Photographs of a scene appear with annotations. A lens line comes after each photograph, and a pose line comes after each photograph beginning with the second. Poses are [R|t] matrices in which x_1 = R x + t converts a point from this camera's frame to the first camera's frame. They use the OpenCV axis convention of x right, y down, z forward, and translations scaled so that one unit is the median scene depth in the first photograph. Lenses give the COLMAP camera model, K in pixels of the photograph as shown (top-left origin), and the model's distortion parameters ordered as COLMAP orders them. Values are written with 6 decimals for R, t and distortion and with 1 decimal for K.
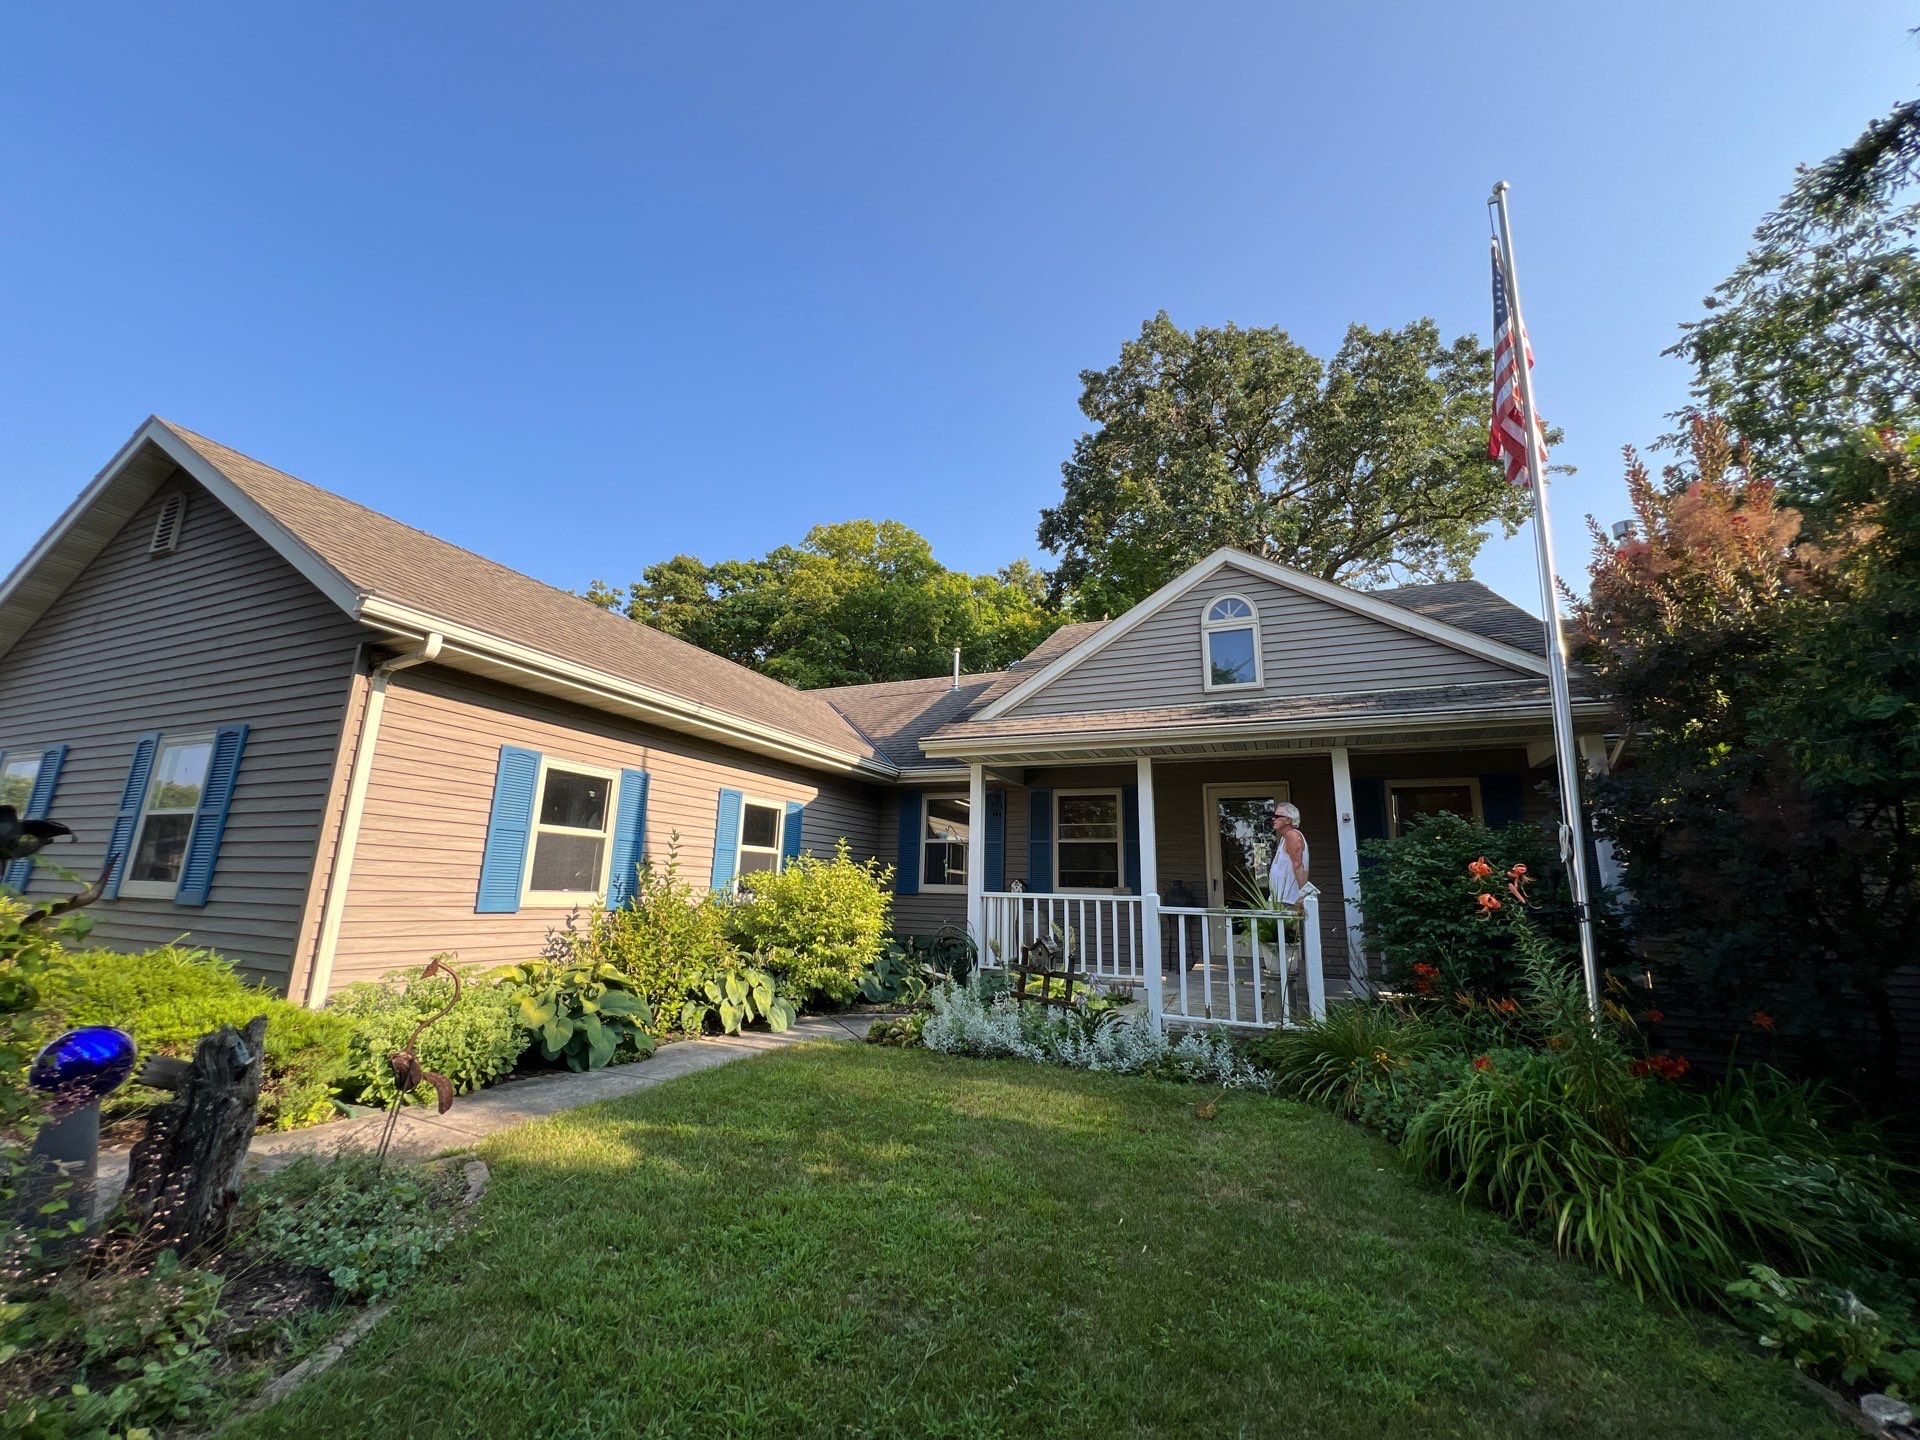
lens RADIAL K [[767.4, 0, 951.9], [0, 767.4, 730.6], [0, 0, 1]] dist [-0.000227, -0.000092]
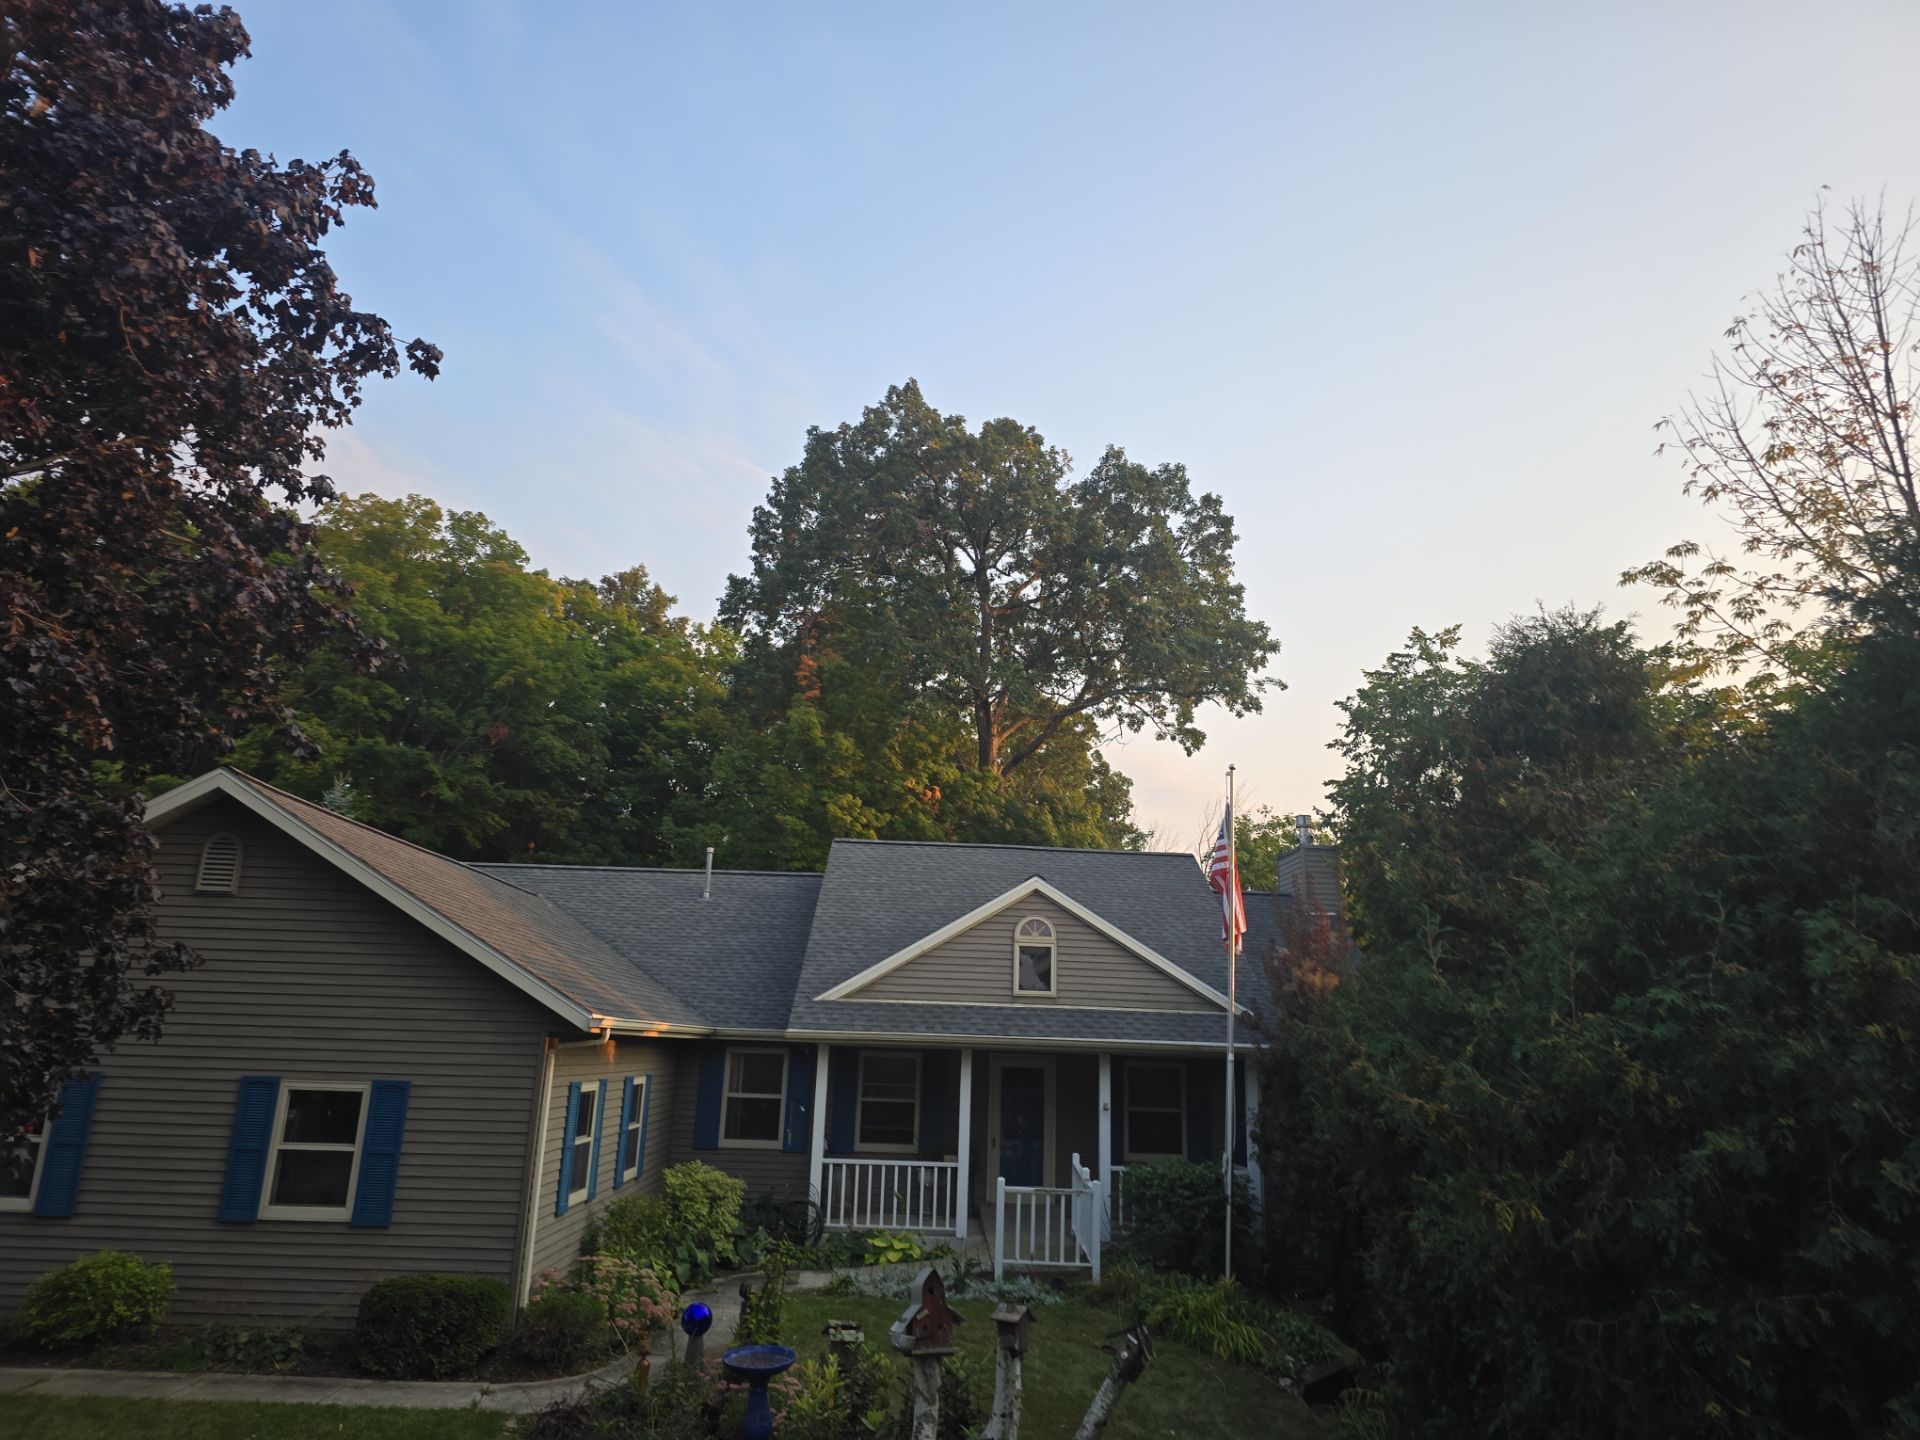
lens RADIAL K [[1377.4, 0, 960.0], [0, 1377.4, 720.0], [0, 0, 1]] dist [0.077210, -0.001106]
pose [[0.895004, 0.108791, 0.432589, -0.770643], [-0.108901, 0.993748, -0.024606, -0.427478], [-0.432561, -0.025087, 0.901256, -0.989081]]
